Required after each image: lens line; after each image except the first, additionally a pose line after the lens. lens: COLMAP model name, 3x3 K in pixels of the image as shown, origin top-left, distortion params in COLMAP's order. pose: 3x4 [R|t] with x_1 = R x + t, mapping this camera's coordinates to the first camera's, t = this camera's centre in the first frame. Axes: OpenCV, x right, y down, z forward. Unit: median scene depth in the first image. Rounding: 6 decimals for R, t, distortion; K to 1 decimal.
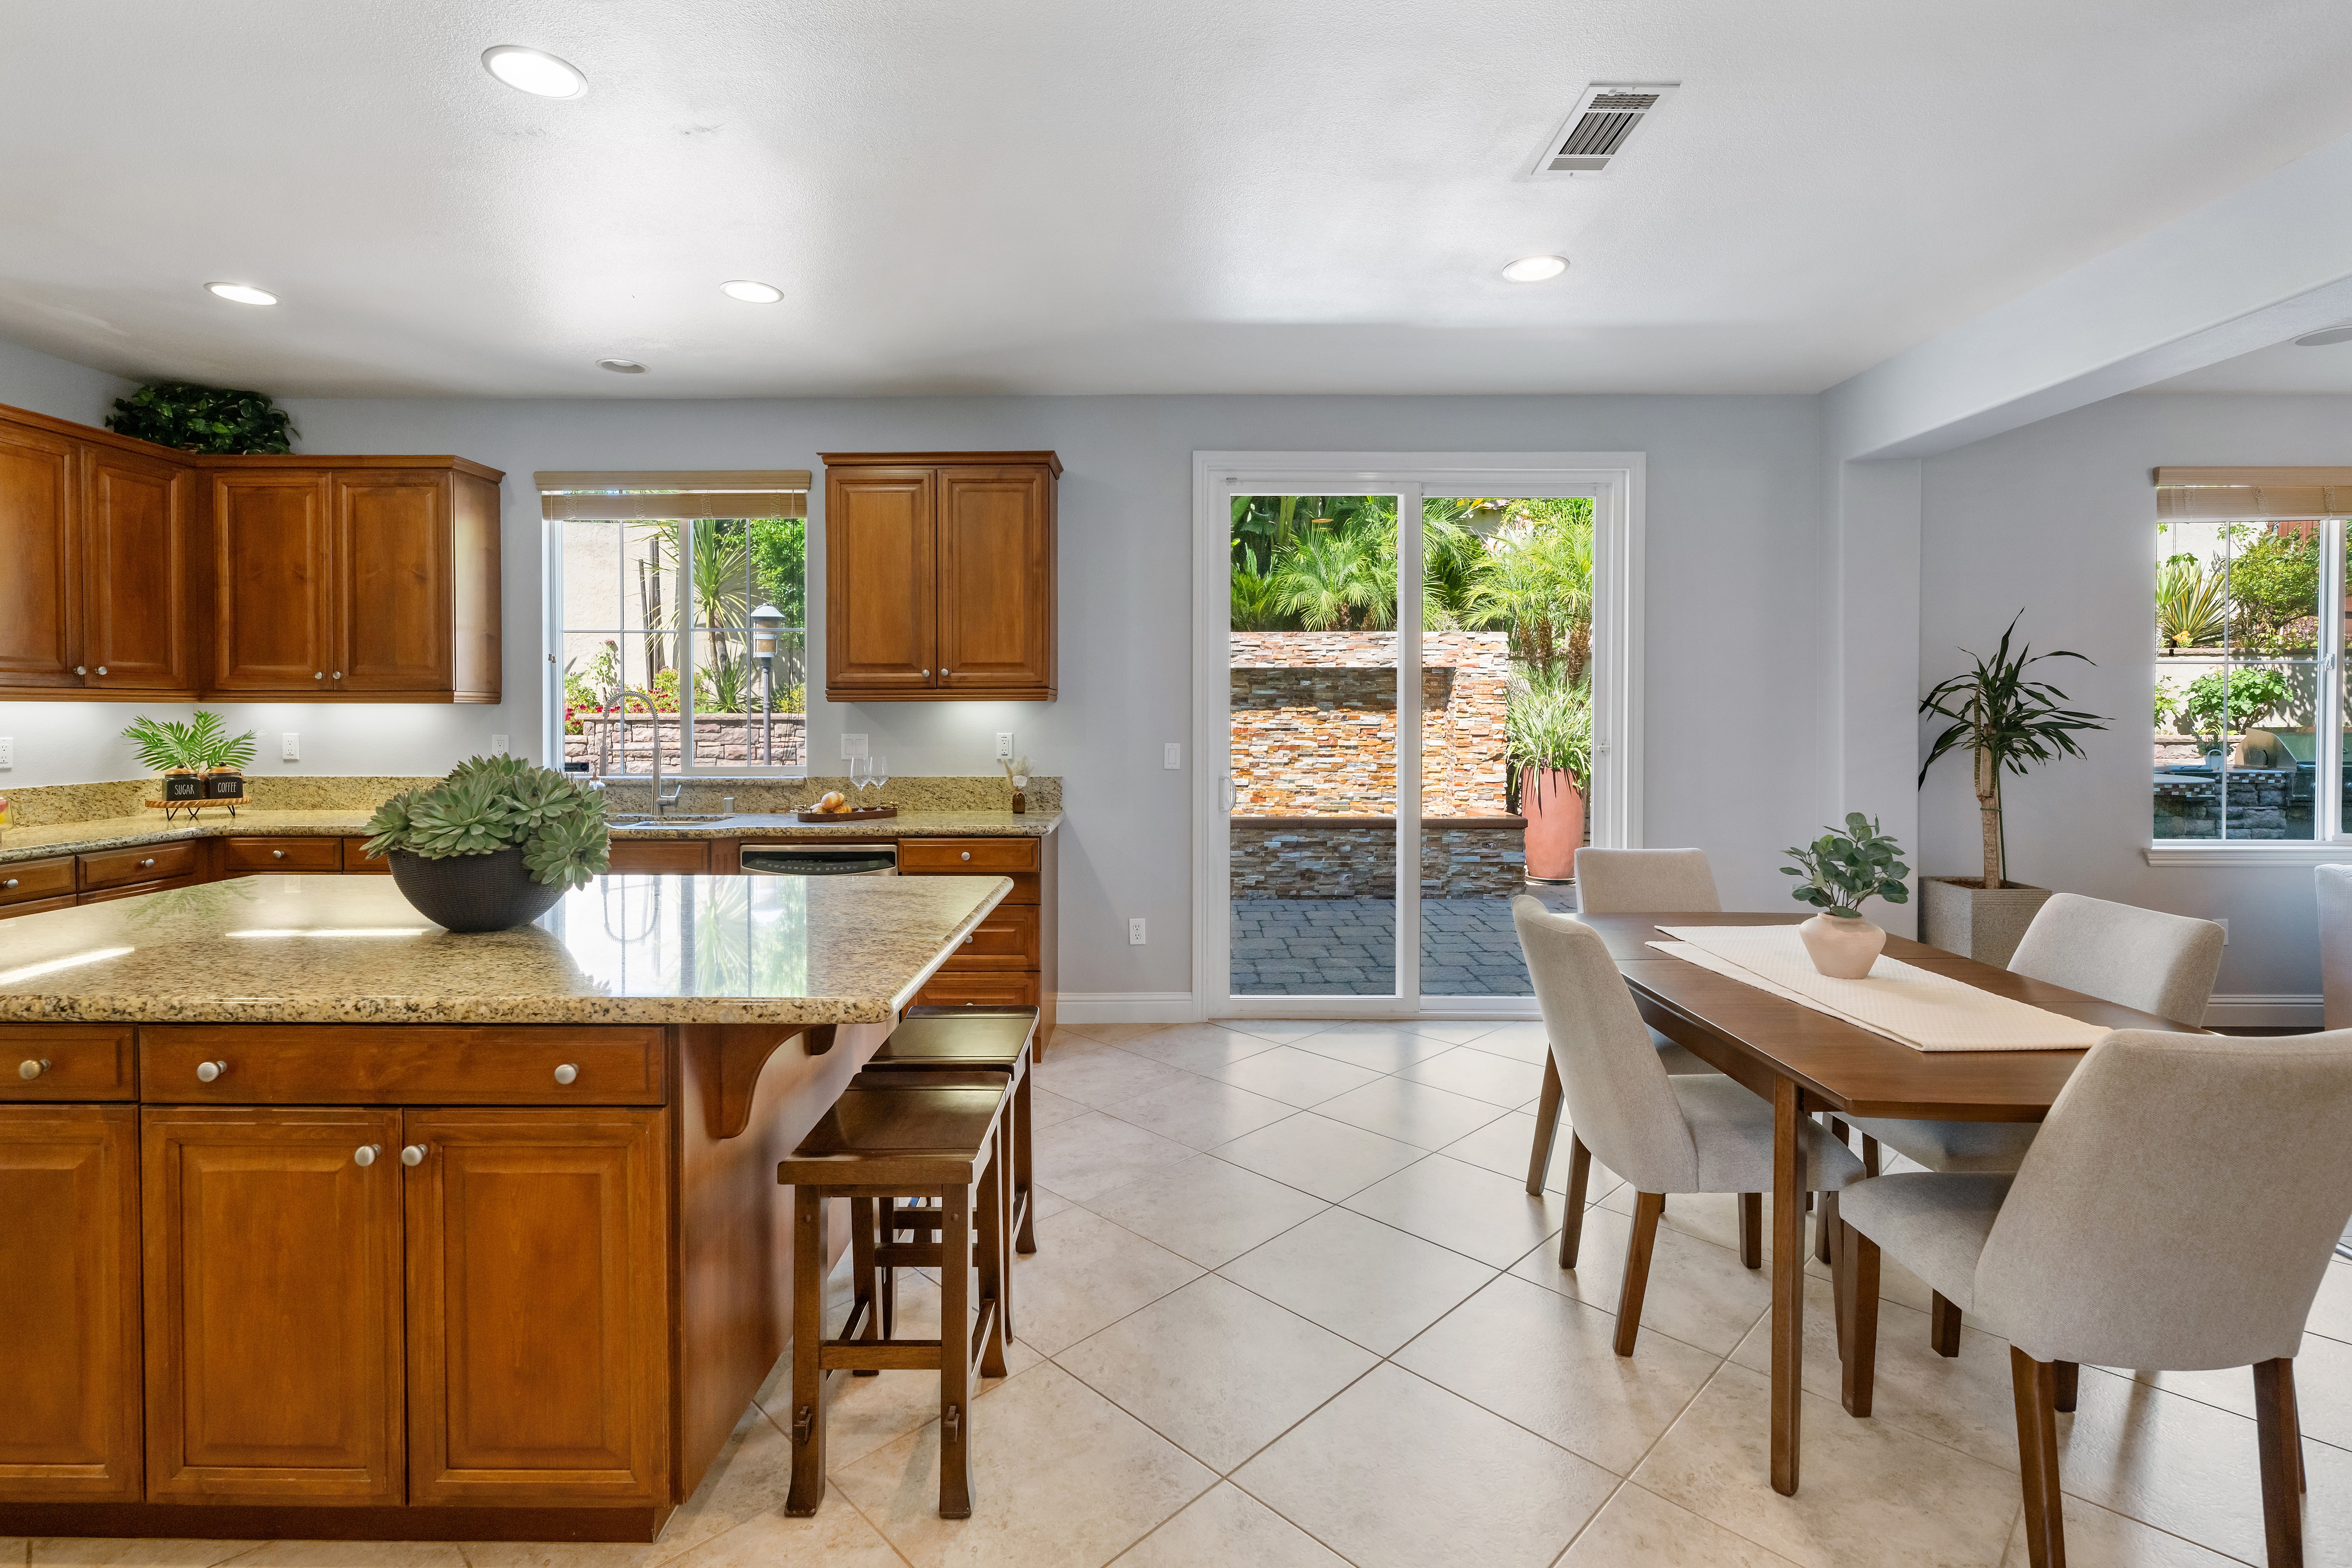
lens RADIAL K [[1103.9, 0, 1166.1], [0, 1103.9, 727.8], [0, 0, 1]] dist [0.013460, 0.000029]
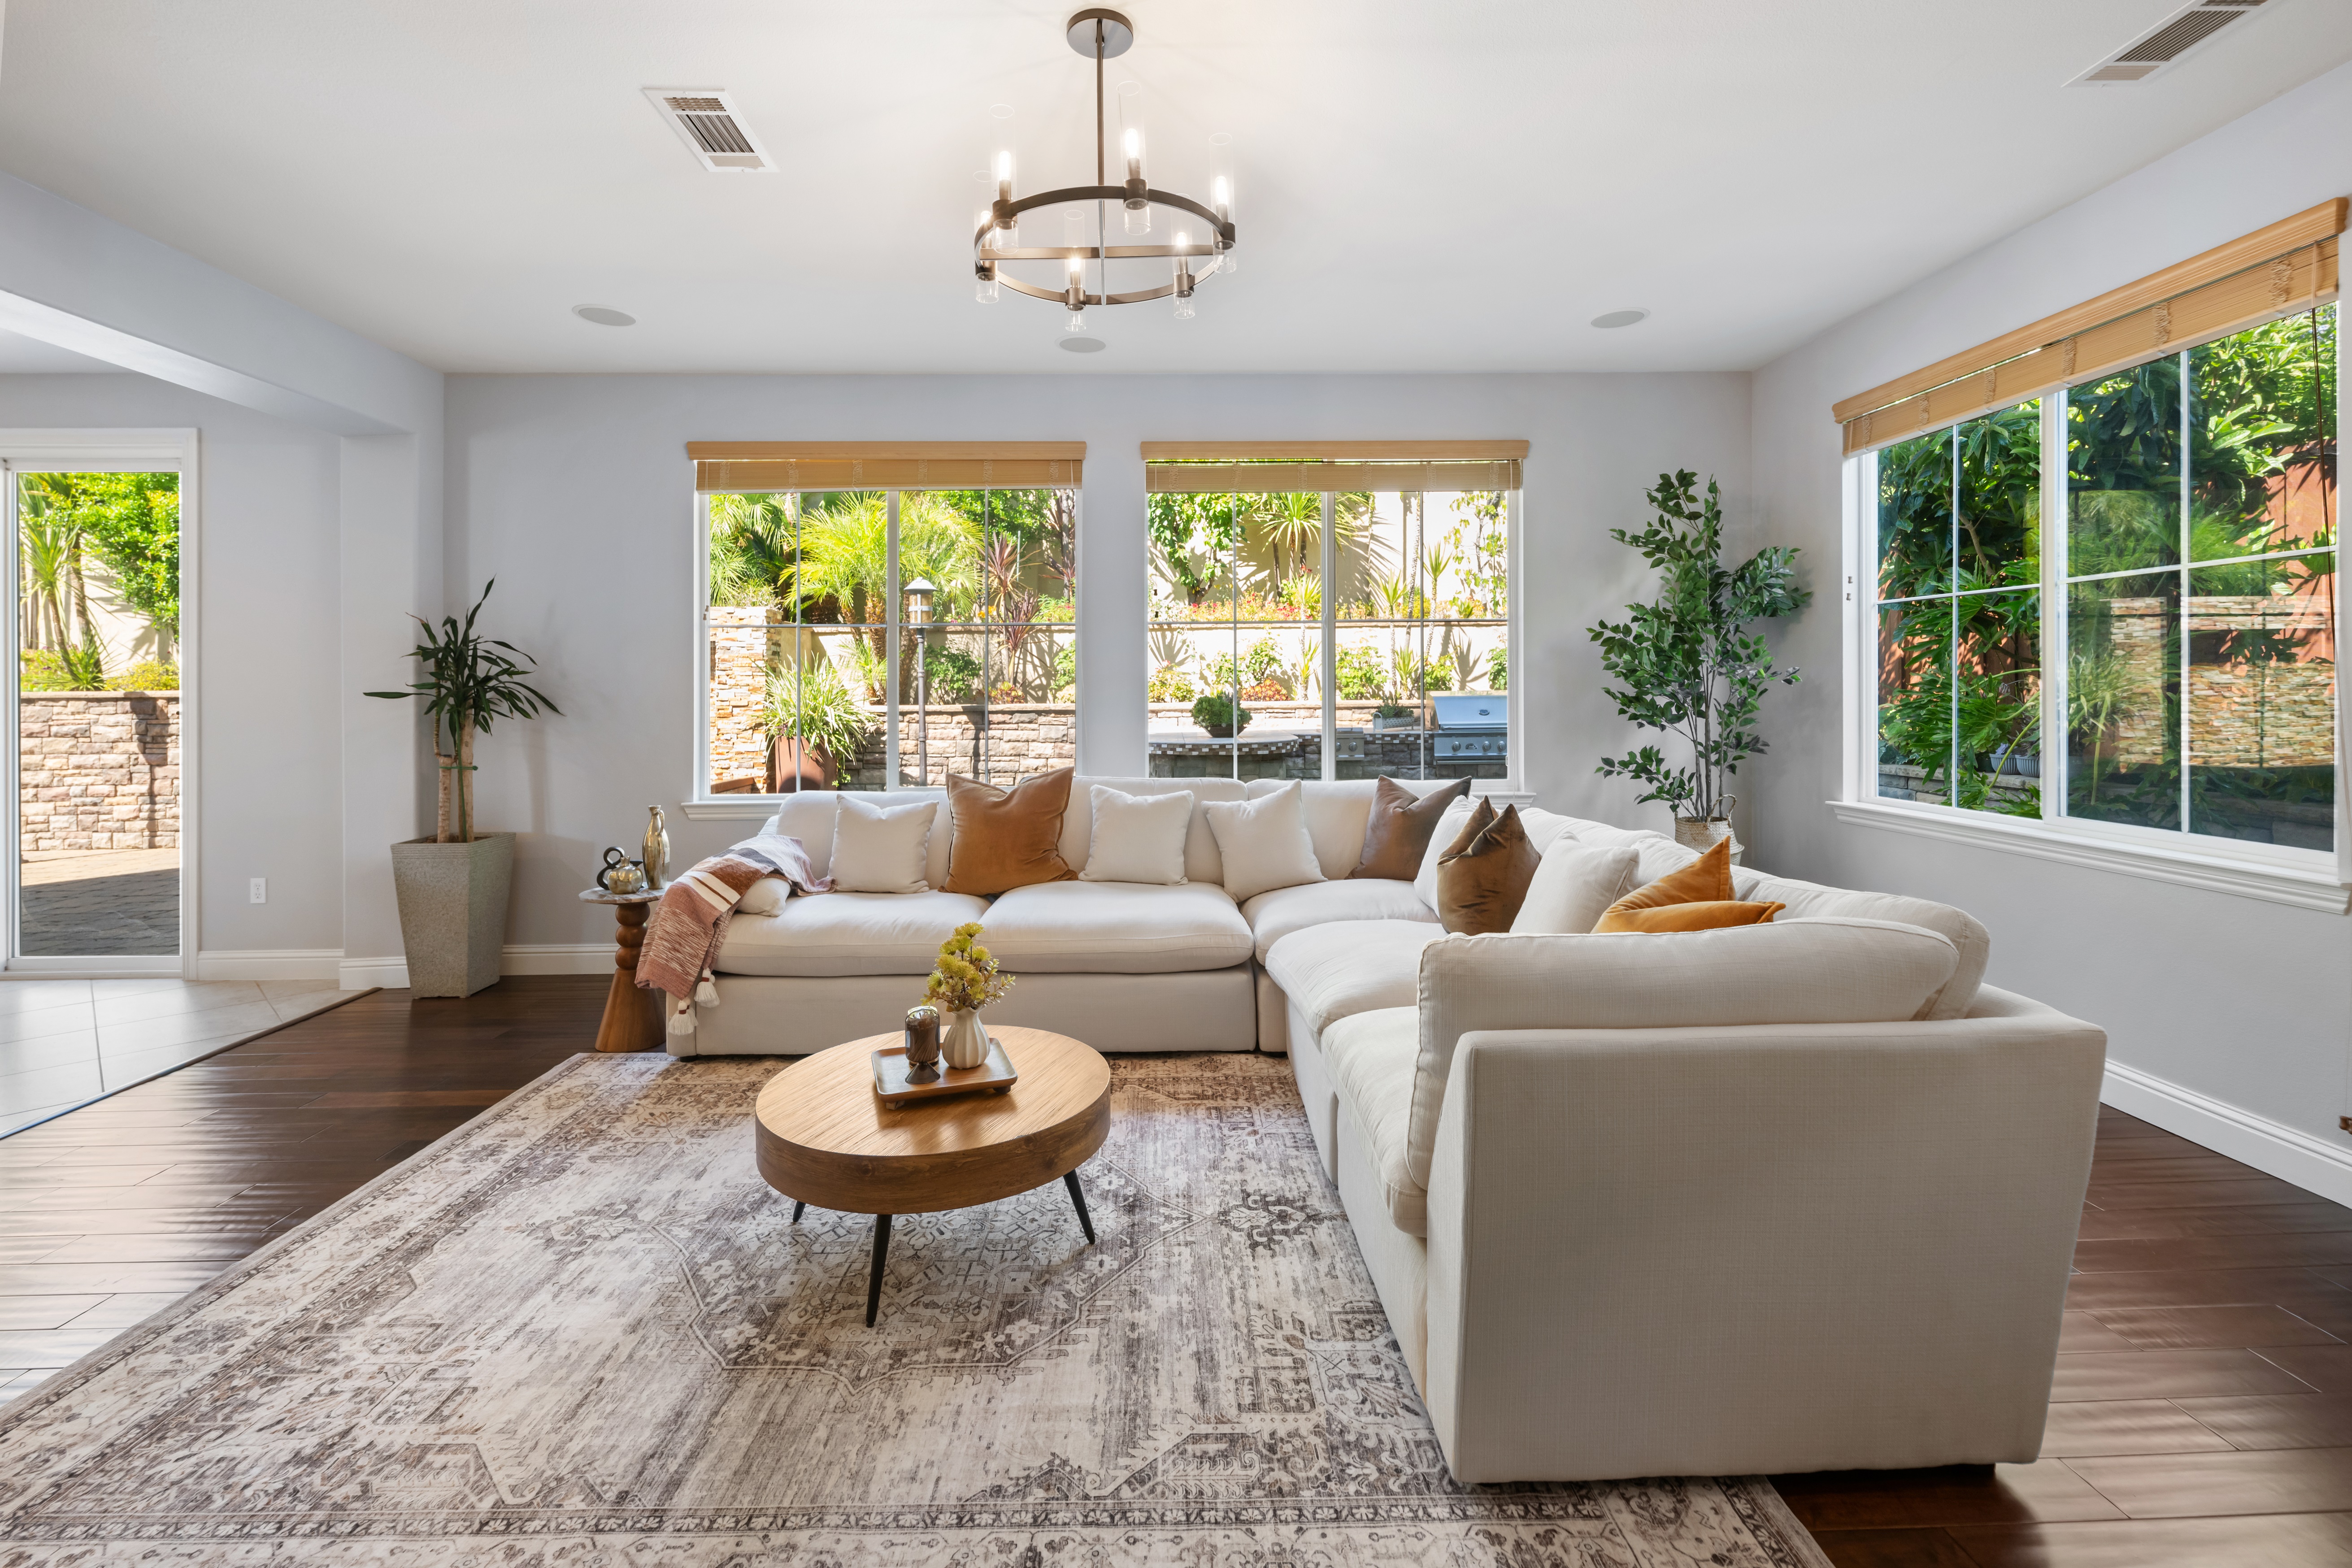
lens RADIAL K [[1060.6, 0, 1190.6], [0, 1060.6, 683.9], [0, 0, 1]] dist [-0.001850, 0.001053]
pose [[0.999307, -0.009227, 0.036065, 0.752188], [0.009948, 0.999753, -0.019863, 0.011271], [-0.035873, 0.020208, 0.999152, -0.013832]]
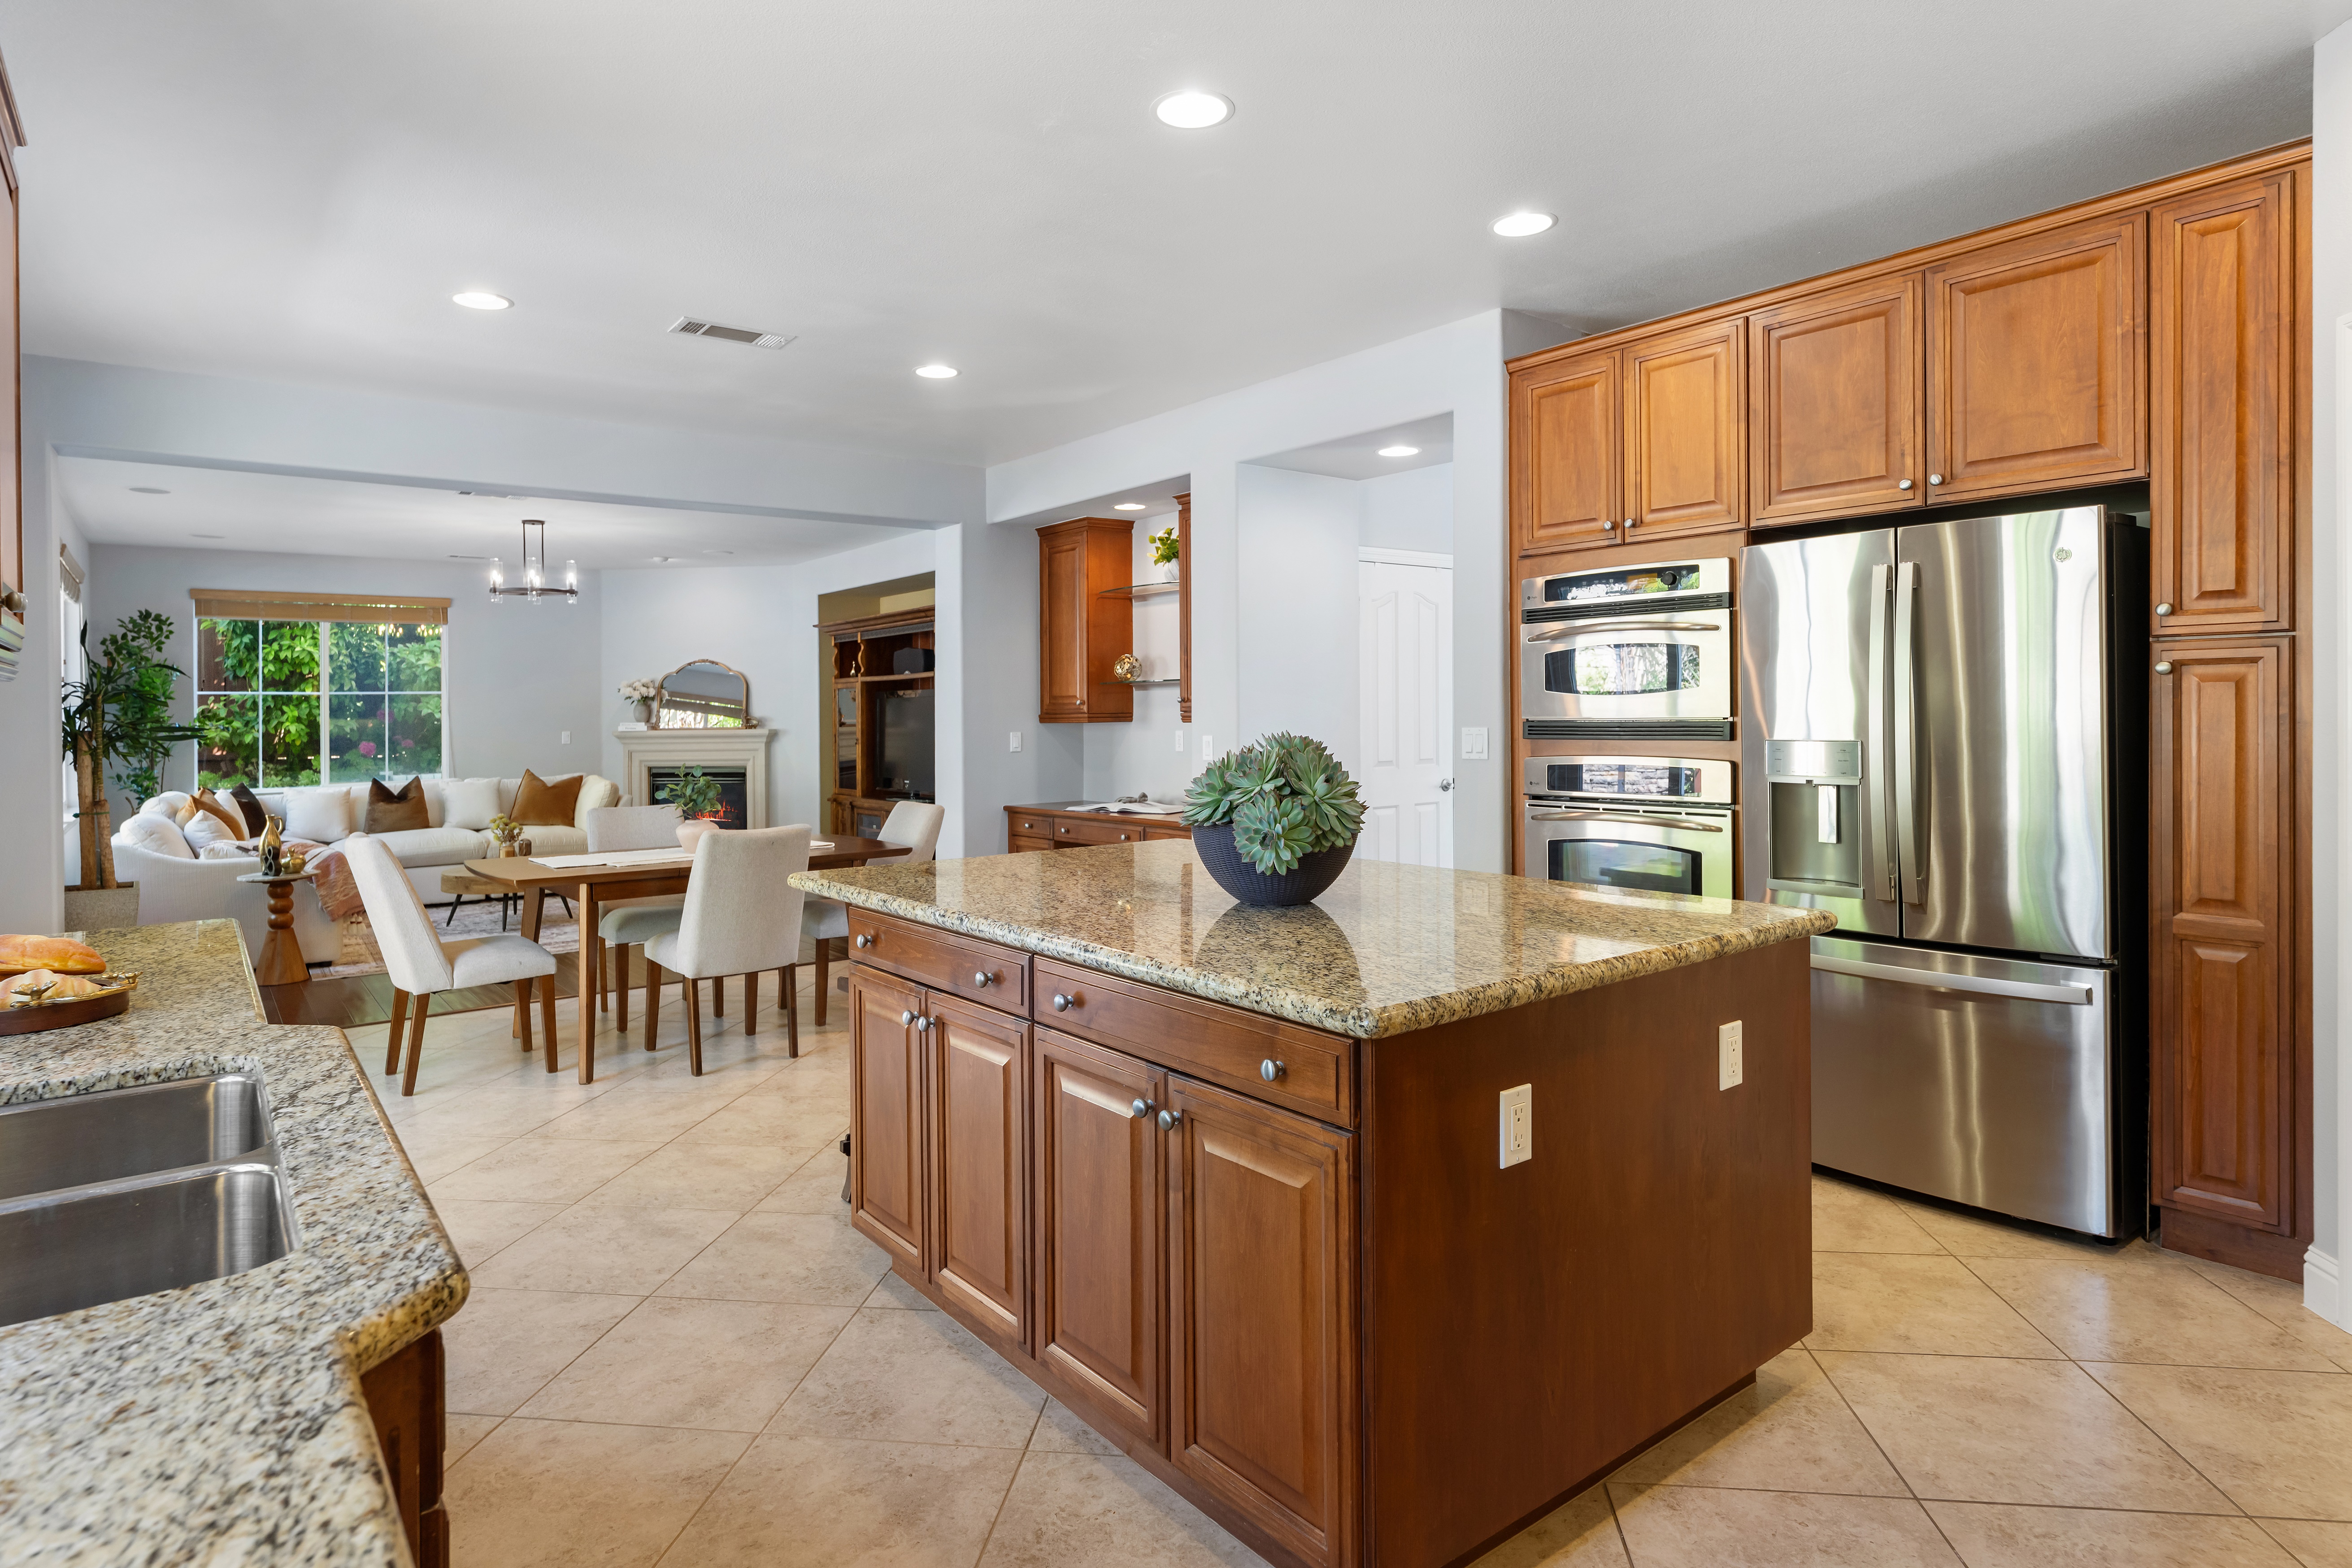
lens RADIAL K [[1299.9, 0, 1151.0], [0, 1299.9, 713.9], [0, 0, 1]] dist [0.018675, -0.000605]
pose [[-0.601151, 0.008506, 0.799090, -0.439192], [0.025970, 0.999623, 0.008897, -0.001688], [-0.798713, 0.026100, -0.601145, 0.510466]]
